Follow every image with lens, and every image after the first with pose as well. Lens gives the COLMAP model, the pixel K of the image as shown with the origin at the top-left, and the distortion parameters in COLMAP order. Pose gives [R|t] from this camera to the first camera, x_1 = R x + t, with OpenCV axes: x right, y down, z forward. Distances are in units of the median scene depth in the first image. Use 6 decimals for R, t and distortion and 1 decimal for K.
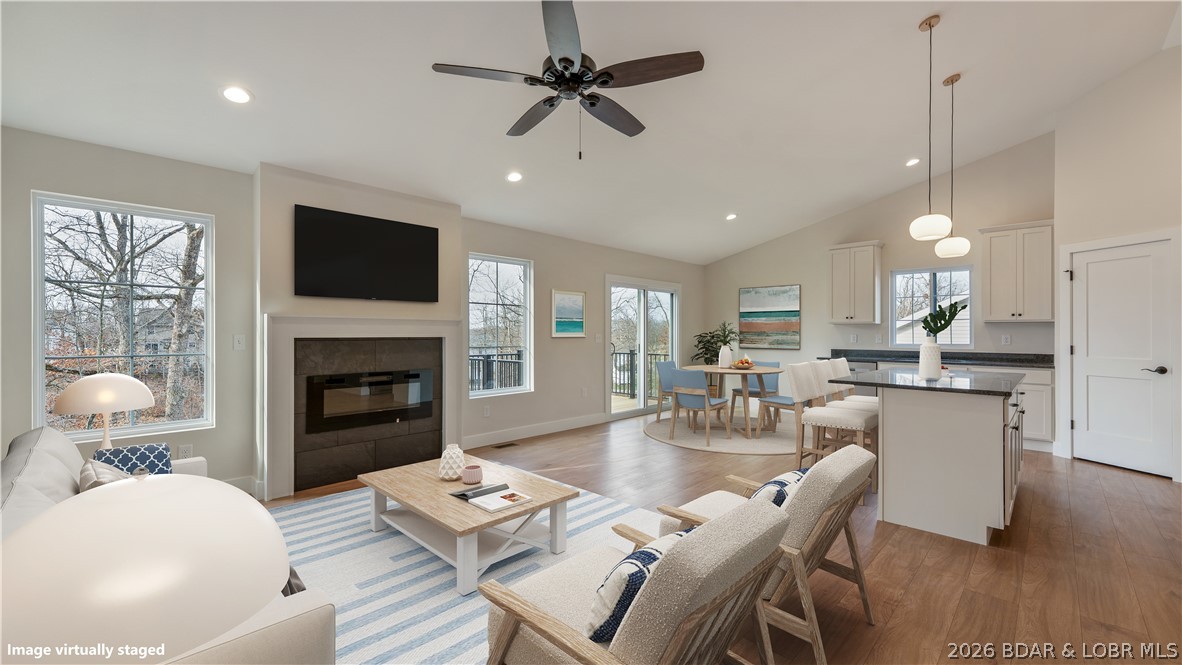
lens RADIAL K [[478.1, 0, 576.6], [0, 478.1, 338.4], [0, 0, 1]] dist [0.000088, -0.000657]
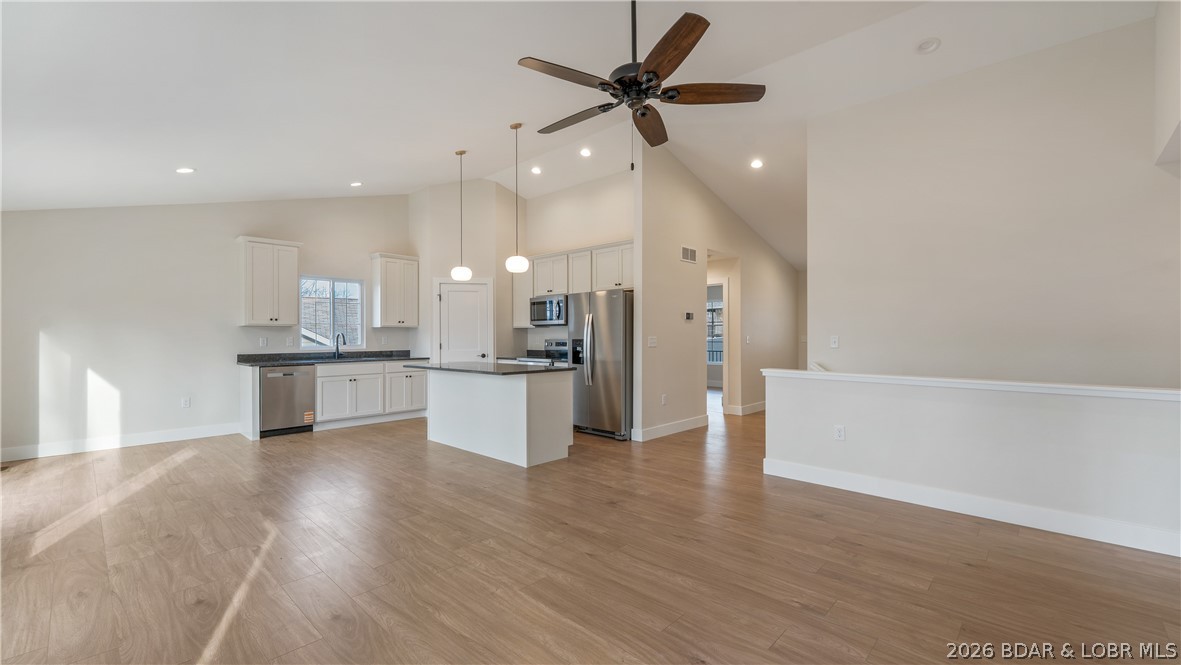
lens RADIAL K [[477.7, 0, 581.5], [0, 477.7, 343.7], [0, 0, 1]] dist [0.000088, -0.000657]
pose [[-0.015501, -0.019540, 0.999689, -0.489208], [0.013088, 0.999719, 0.019744, -0.007888], [-0.999794, 0.013390, -0.015241, 0.541120]]
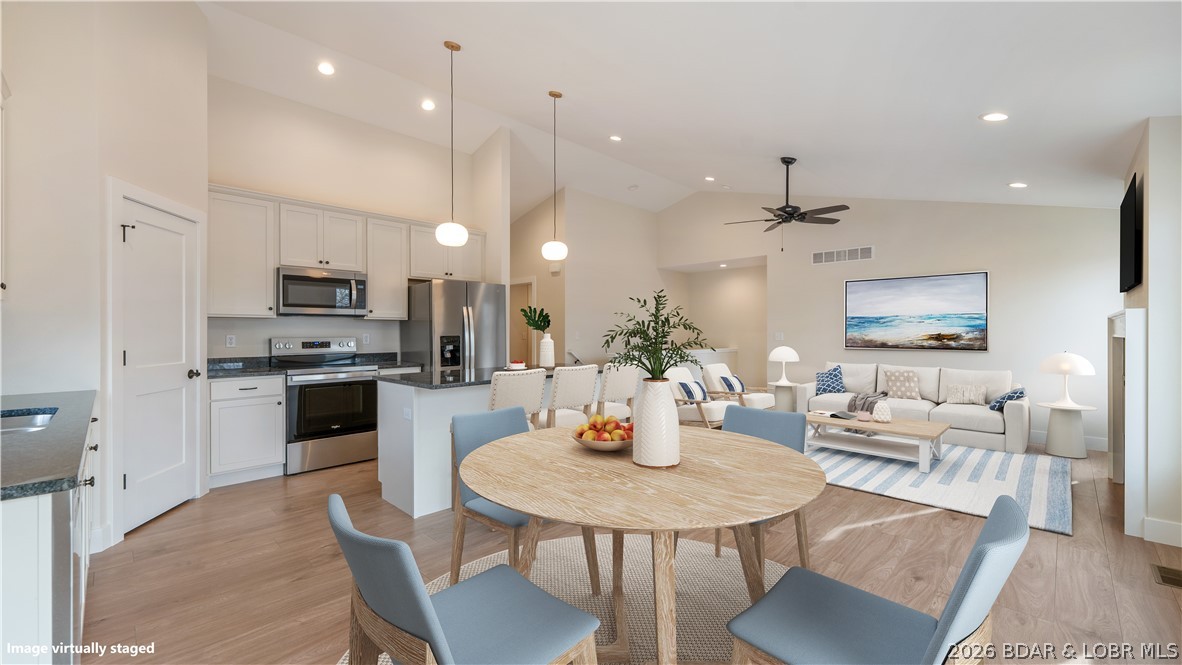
lens RADIAL K [[478.1, 0, 589.1], [0, 478.1, 329.3], [0, 0, 1]] dist [0.000088, -0.000657]
pose [[-0.999897, 0.003522, 0.013886, 0.420432], [0.003553, 0.999991, 0.002184, -0.010104], [-0.013879, 0.002233, -0.999901, 1.518065]]
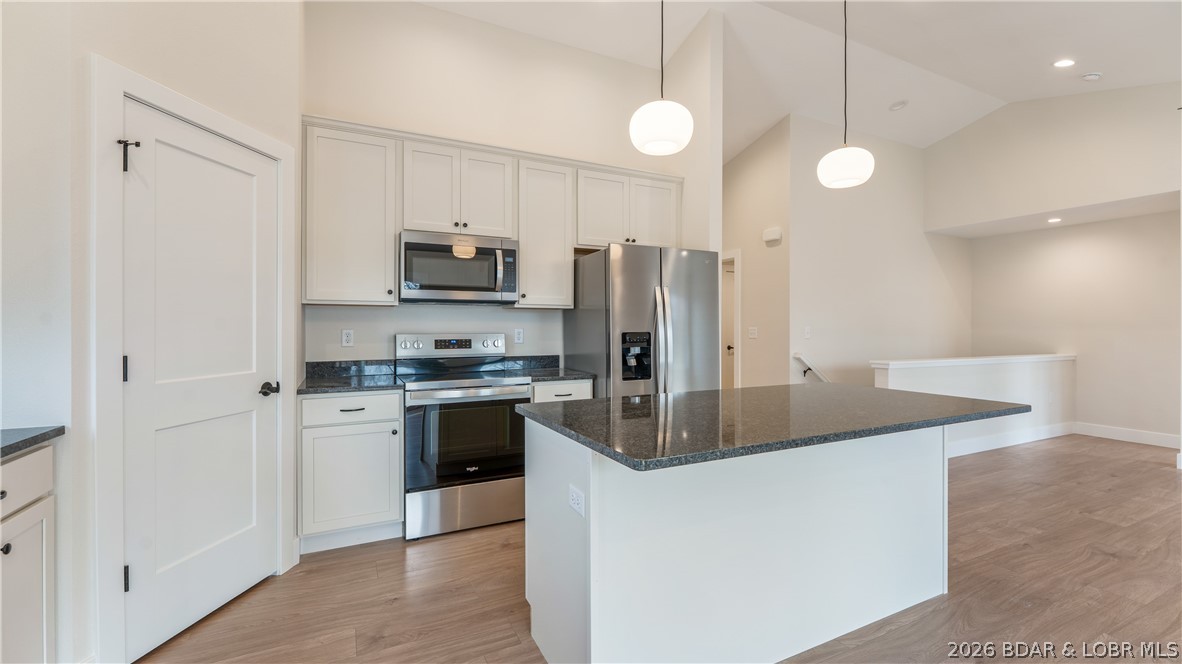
lens RADIAL K [[478.1, 0, 586.2], [0, 478.1, 330.8], [0, 0, 1]] dist [0.000088, -0.000657]
pose [[-0.941055, -0.000850, 0.338252, 0.568838], [0.003767, 0.999908, 0.012995, -0.005739], [-0.338232, 0.013503, -0.940966, 1.153600]]
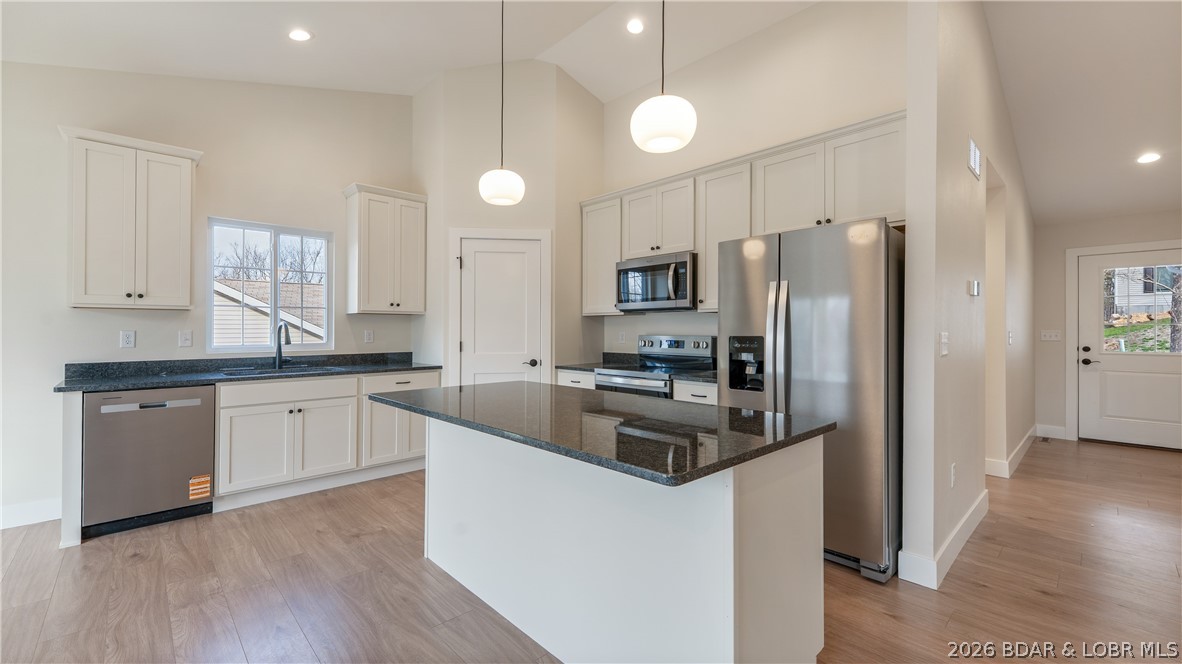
lens RADIAL K [[478.1, 0, 583.9], [0, 478.1, 331.3], [0, 0, 1]] dist [0.000088, -0.000657]
pose [[0.039815, -0.007122, 0.999182, 0.146763], [0.009388, 0.999933, 0.006753, -0.007677], [-0.999163, 0.009111, 0.039879, 0.699969]]
